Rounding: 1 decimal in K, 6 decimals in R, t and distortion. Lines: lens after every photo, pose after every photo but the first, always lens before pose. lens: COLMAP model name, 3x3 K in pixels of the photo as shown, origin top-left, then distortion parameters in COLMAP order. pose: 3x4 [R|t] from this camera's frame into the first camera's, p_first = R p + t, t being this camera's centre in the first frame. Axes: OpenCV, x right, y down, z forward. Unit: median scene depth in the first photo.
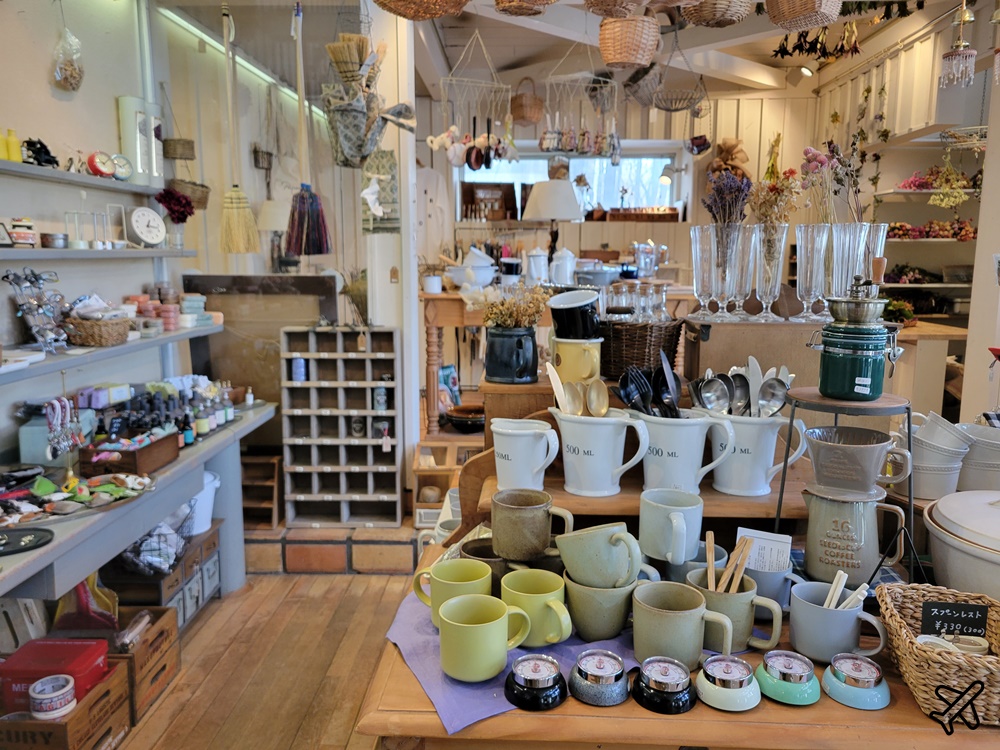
lens RADIAL K [[769.8, 0, 498.9], [0, 769.8, 372.2], [0, 0, 1]] dist [0.034716, -0.004576]
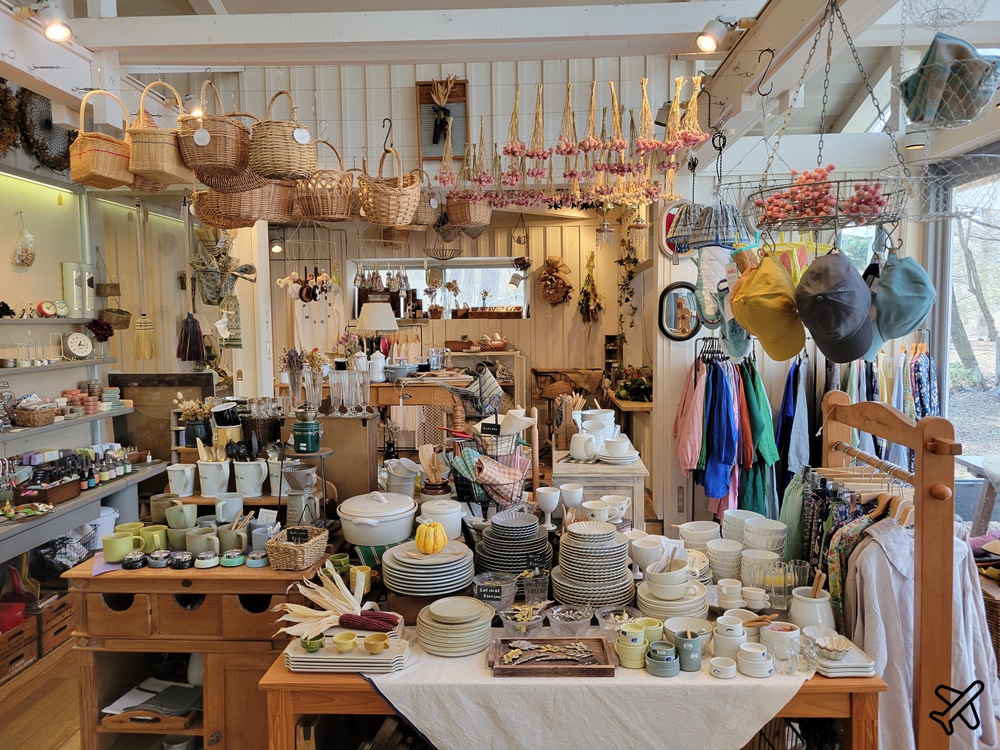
lens RADIAL K [[769.8, 0, 500.6], [0, 769.8, 375.8], [0, 0, 1]] dist [0.034716, -0.004576]
pose [[0.999731, -0.010969, -0.020458, 0.417034], [0.009411, 0.997156, -0.074771, -0.006597], [0.021220, 0.074559, 0.996991, -0.513997]]
